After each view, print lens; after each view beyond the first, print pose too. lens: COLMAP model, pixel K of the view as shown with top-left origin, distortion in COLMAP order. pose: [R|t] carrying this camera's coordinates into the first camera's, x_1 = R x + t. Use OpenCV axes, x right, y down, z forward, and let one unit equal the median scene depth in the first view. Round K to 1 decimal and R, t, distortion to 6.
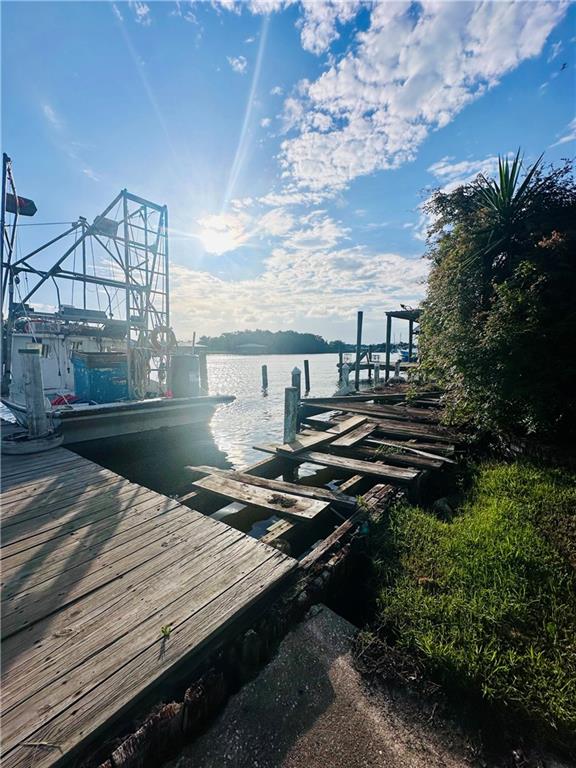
lens RADIAL K [[301.7, 0, 288.0], [0, 301.7, 384.0], [0, 0, 1]] dist [-0.011590, -0.000078]
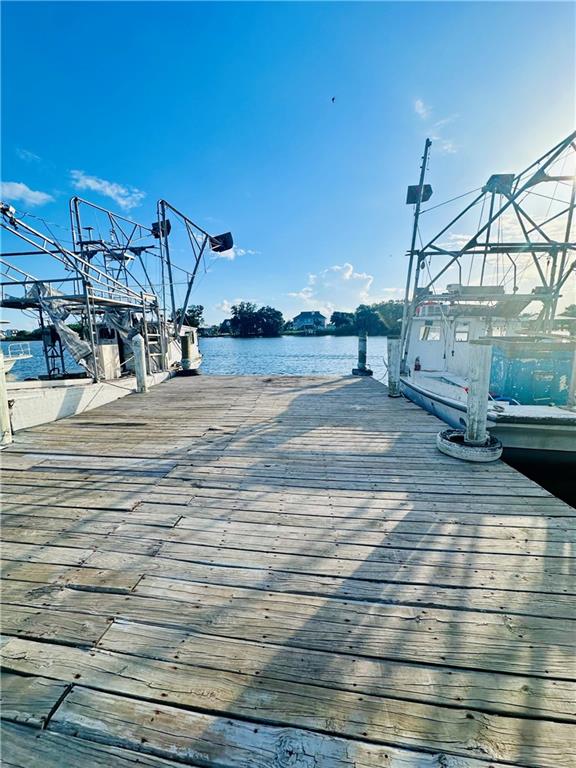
lens RADIAL K [[301.7, 0, 288.0], [0, 301.7, 384.0], [0, 0, 1]] dist [-0.011590, -0.000078]
pose [[0.531402, 0.136281, -0.836086, -0.238752], [-0.069180, 0.990660, 0.117506, -0.030537], [0.844290, -0.004602, 0.535866, 0.042587]]
